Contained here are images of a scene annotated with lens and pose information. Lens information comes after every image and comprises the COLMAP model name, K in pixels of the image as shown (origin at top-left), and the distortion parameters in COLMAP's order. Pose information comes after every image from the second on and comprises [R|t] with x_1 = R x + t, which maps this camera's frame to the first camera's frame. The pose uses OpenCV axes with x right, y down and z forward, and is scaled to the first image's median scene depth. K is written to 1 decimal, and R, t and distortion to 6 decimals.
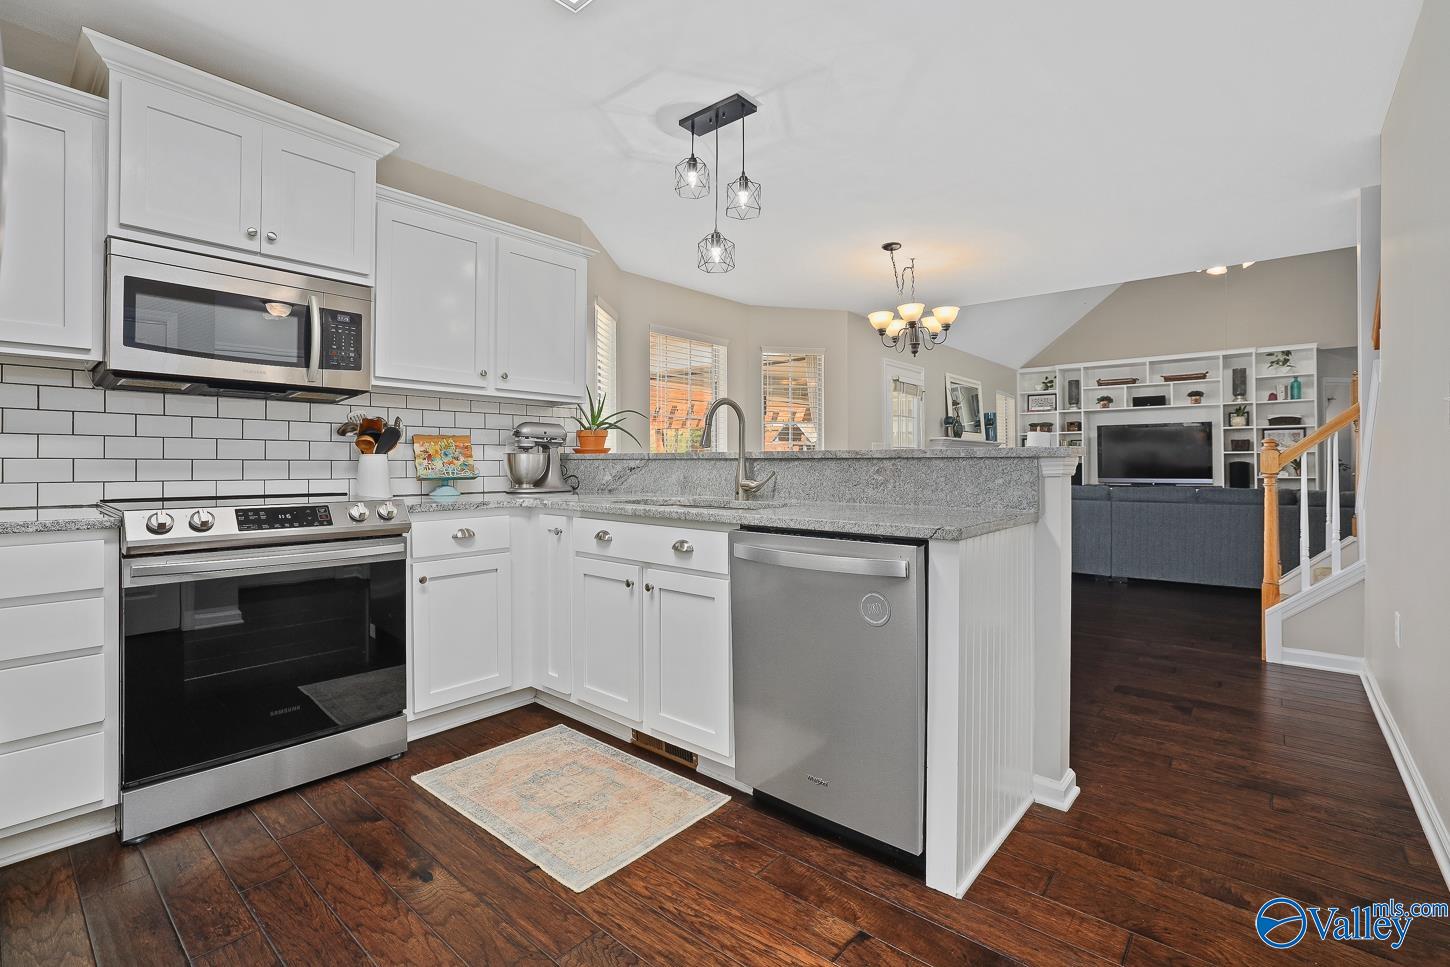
lens RADIAL K [[640.1, 0, 736.7], [0, 640.1, 469.5], [0, 0, 1]] dist [-0.030535, 0.002786]
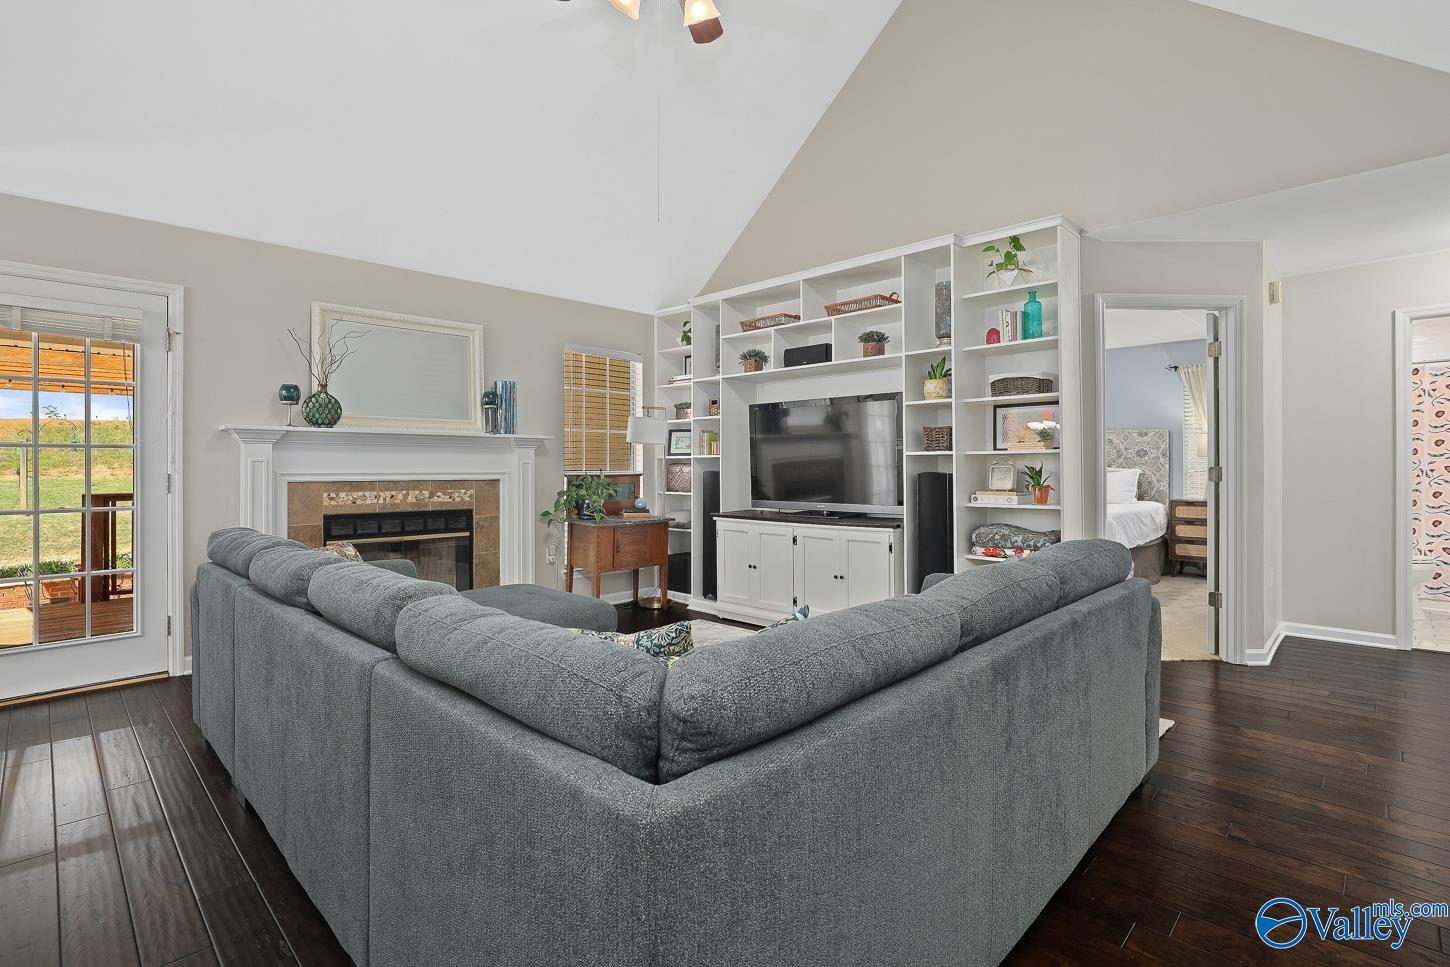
lens RADIAL K [[684.0, 0, 722.3], [0, 684.0, 469.6], [0, 0, 1]] dist [-0.025762, 0.006797]
pose [[0.997995, -0.003027, -0.063215, 0.677076], [0.003213, 0.999991, 0.002833, -0.015469], [0.063206, -0.003031, 0.997996, 0.460871]]
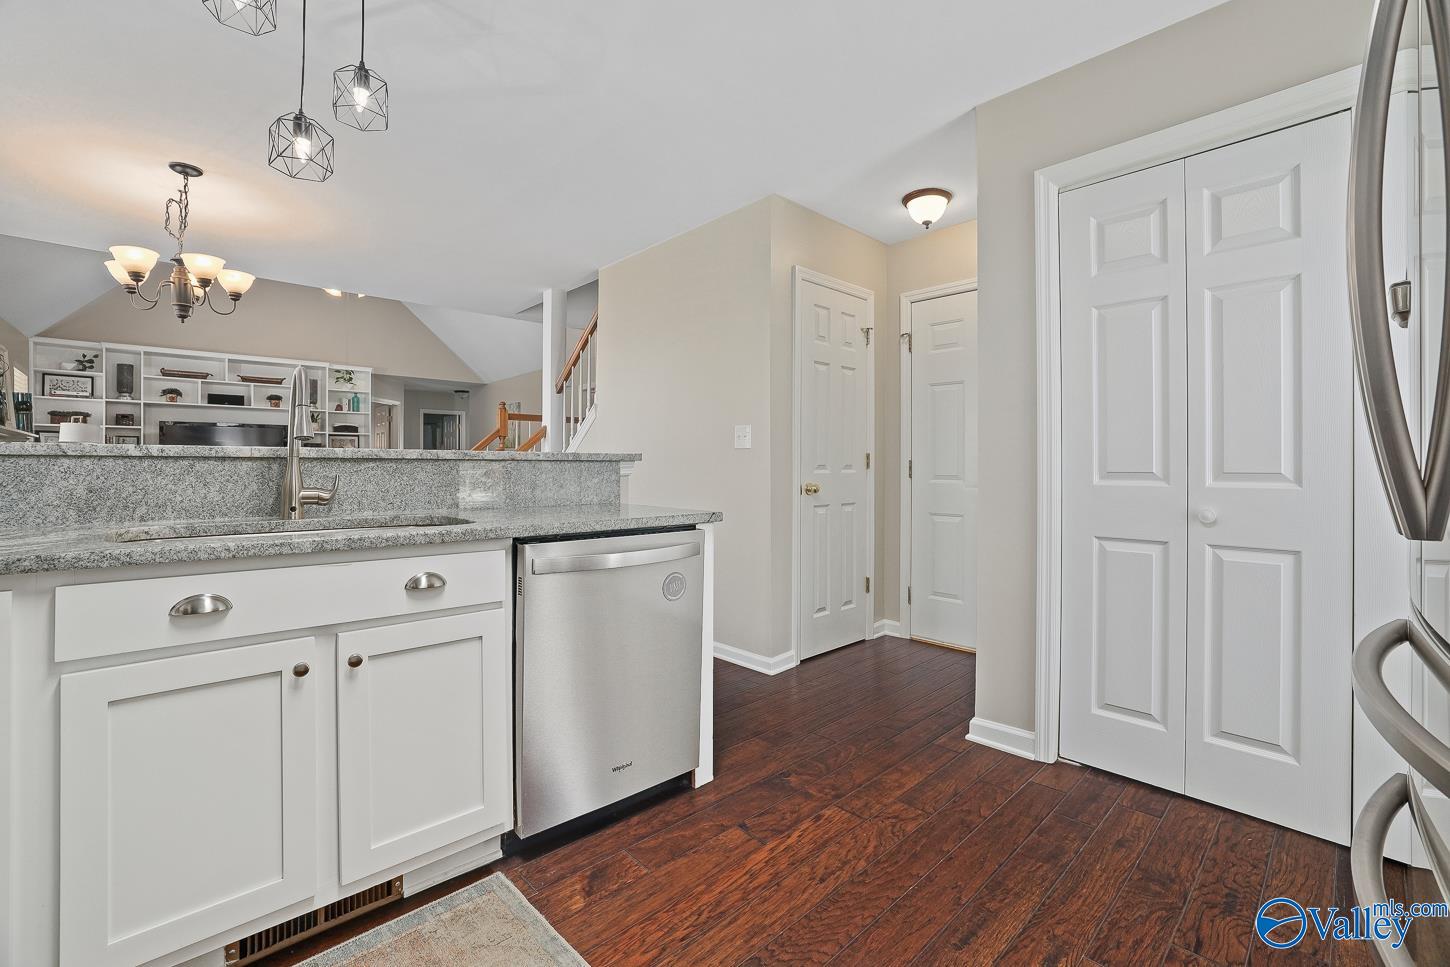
lens RADIAL K [[623.3, 0, 713.4], [0, 623.3, 464.9], [0, 0, 1]] dist [-0.027369, 0.004040]
pose [[0.134738, 0.002894, 0.990877, -0.188951], [0.005759, 0.999977, -0.003703, -0.001434], [-0.990865, 0.006205, 0.134718, 0.153008]]
